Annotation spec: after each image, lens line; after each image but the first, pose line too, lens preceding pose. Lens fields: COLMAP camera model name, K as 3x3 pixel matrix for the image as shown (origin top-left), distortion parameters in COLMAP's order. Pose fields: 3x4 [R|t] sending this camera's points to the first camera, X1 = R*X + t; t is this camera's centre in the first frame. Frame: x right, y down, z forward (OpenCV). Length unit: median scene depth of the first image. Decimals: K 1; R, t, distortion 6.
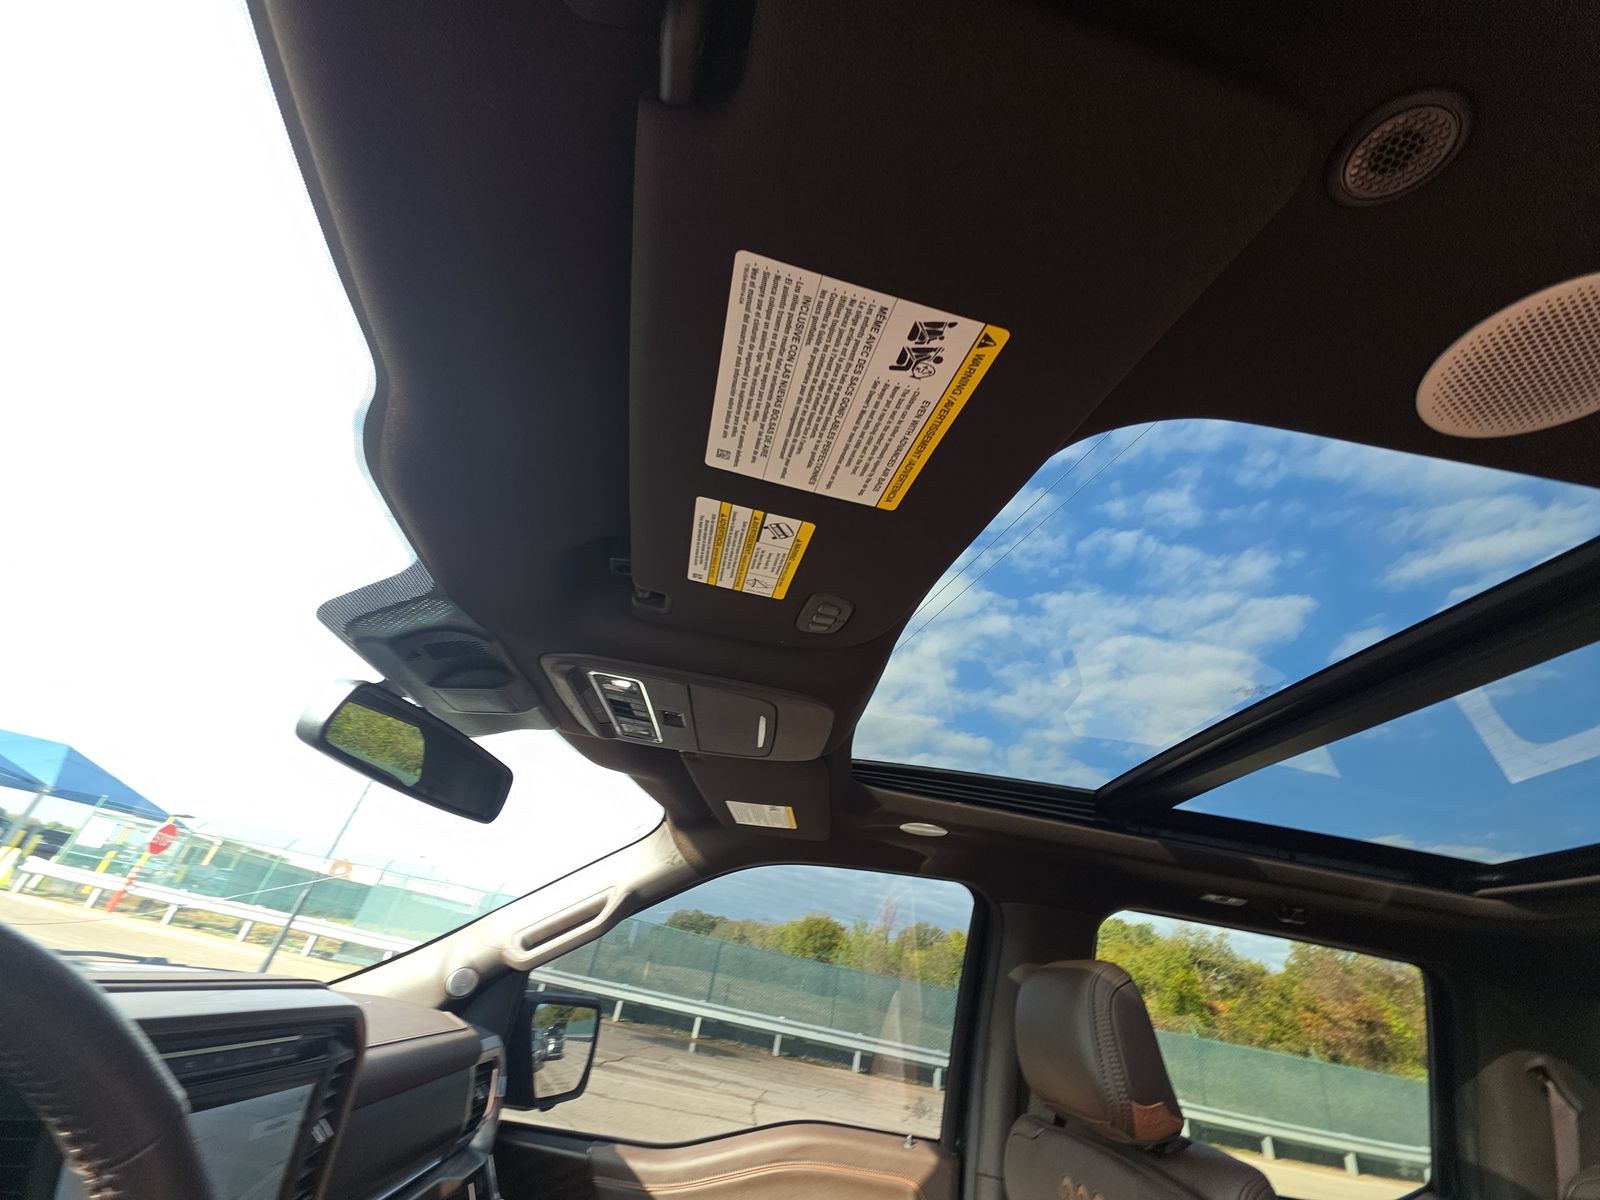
lens RADIAL K [[626.3, 0, 799.7], [0, 626.3, 601.8], [0, 0, 1]] dist [0.009407, -0.002636]
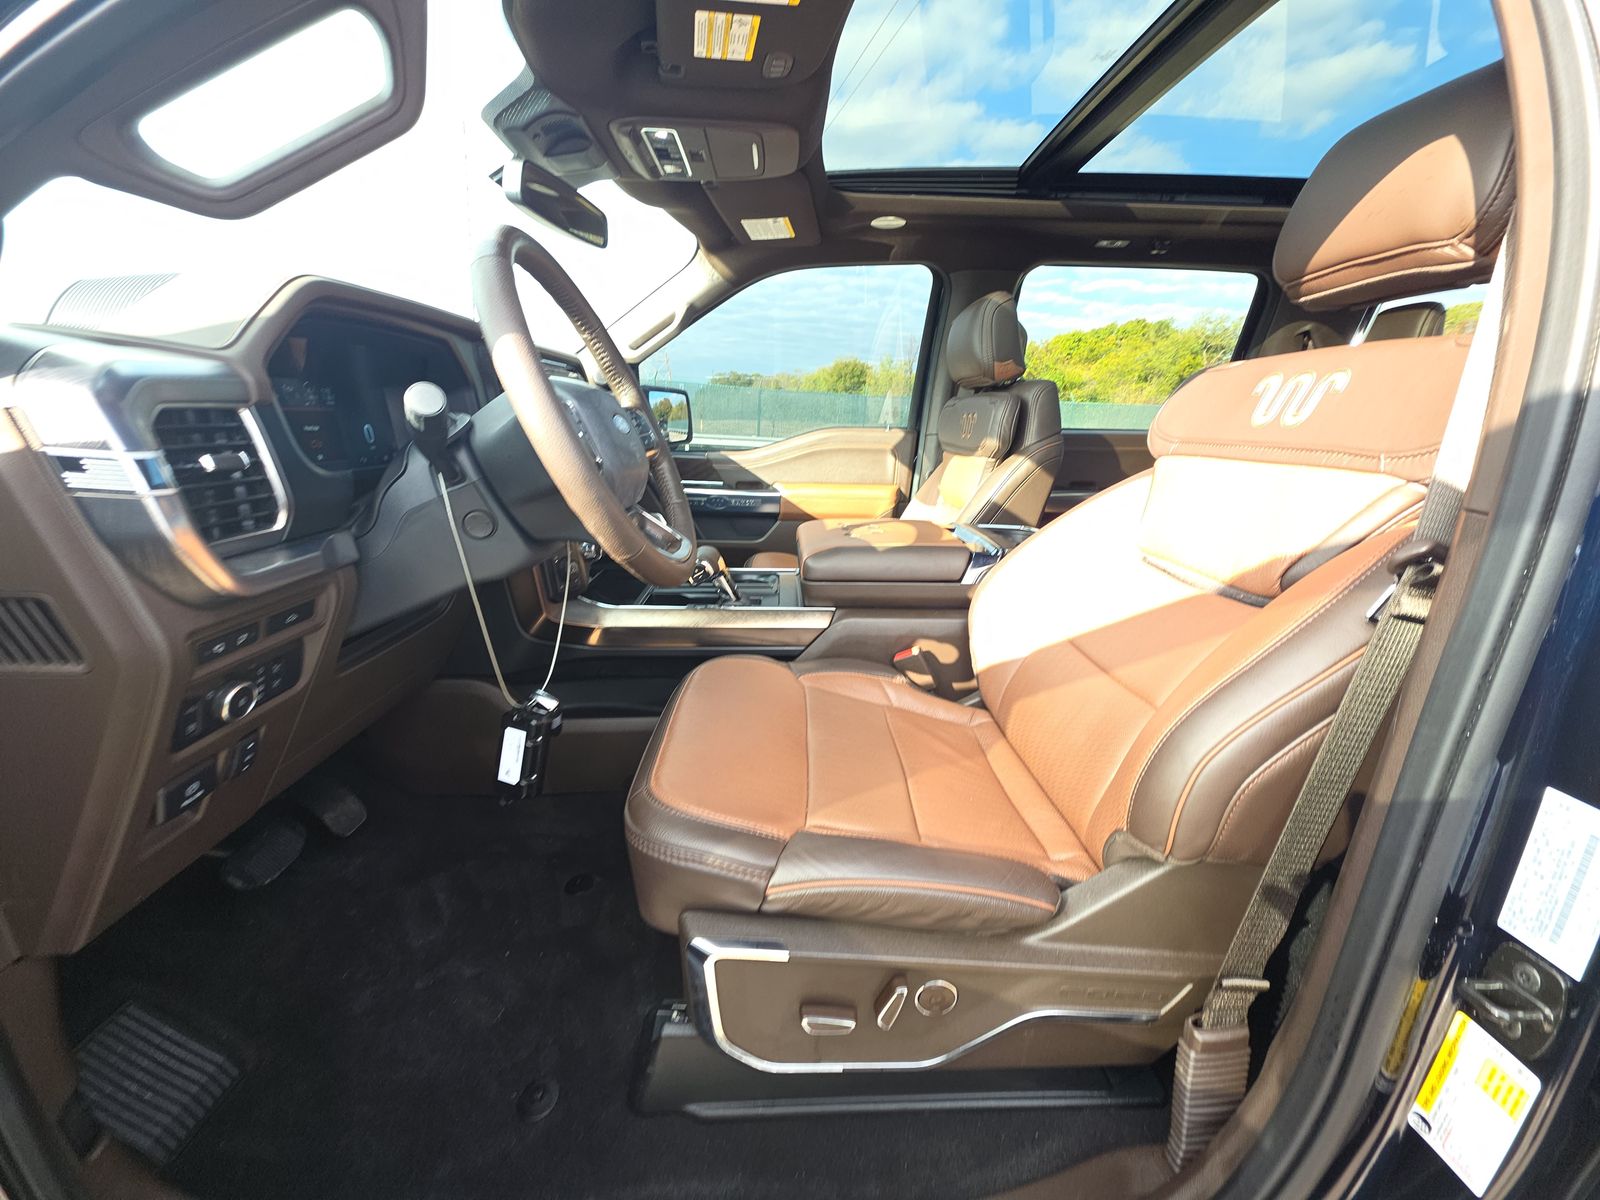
lens RADIAL K [[626.3, 0, 798.5], [0, 626.3, 599.6], [0, 0, 1]] dist [0.009407, -0.002636]
pose [[0.989857, -0.109576, -0.090422, 0.047308], [0.140874, 0.674726, 0.724499, -0.118764], [-0.018378, -0.729889, 0.683319, -0.626551]]
